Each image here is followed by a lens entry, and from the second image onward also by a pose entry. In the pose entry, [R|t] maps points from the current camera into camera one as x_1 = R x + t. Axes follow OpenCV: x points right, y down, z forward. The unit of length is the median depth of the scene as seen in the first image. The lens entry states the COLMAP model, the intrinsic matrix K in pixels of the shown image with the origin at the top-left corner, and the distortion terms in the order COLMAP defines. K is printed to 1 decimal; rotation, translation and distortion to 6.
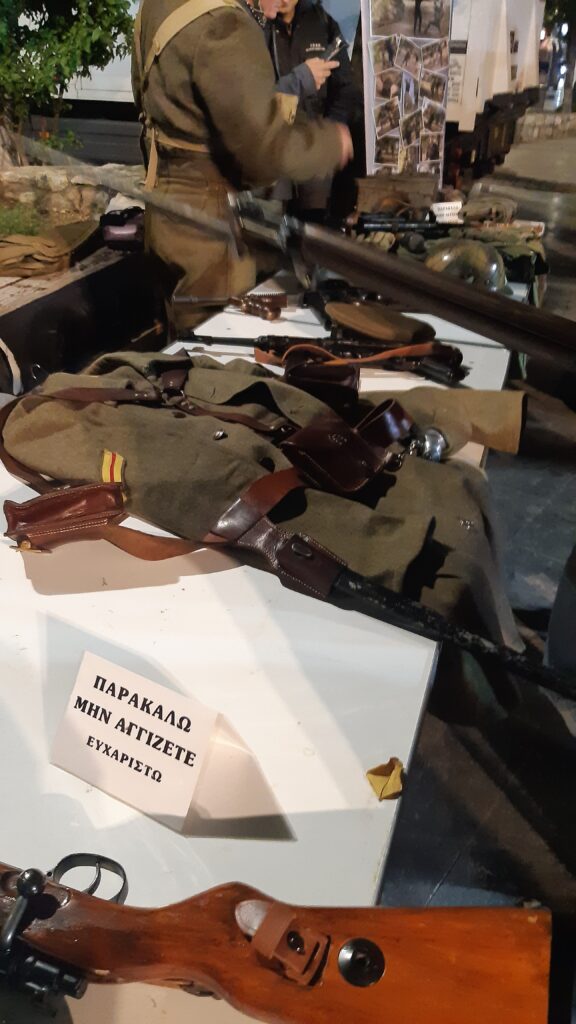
lens RADIAL K [[797.8, 0, 288.0], [0, 797.8, 512.0], [0, 0, 1]] dist [0.070755, -0.141925]
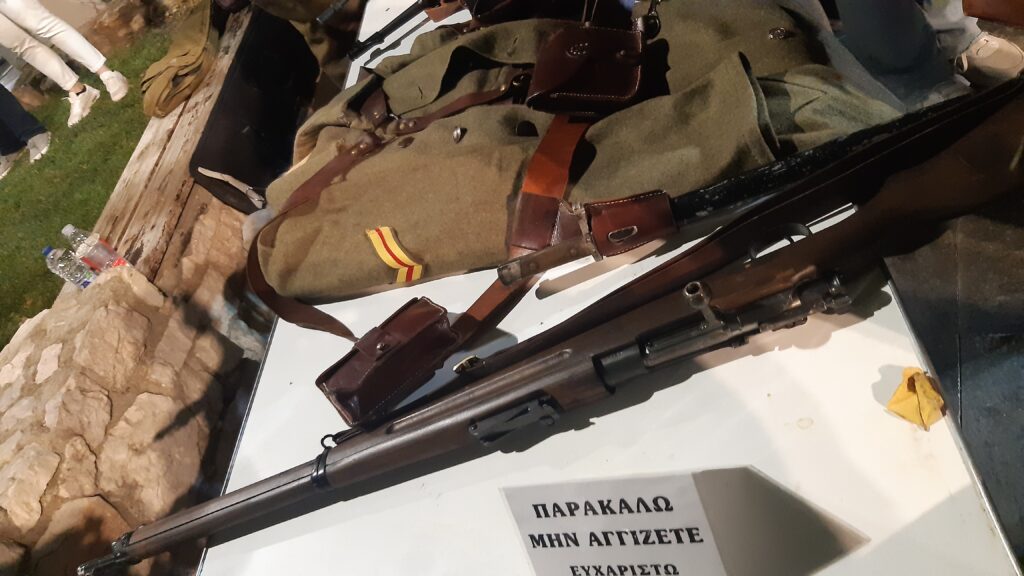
lens RADIAL K [[797.8, 0, 512.0], [0, 797.8, 288.0], [0, 0, 1]] dist [0.070755, -0.141925]
pose [[0.791248, -0.587083, -0.171059, 0.006872], [0.609329, 0.780496, 0.139801, -0.054052], [0.051437, -0.214848, 0.975292, 0.154392]]
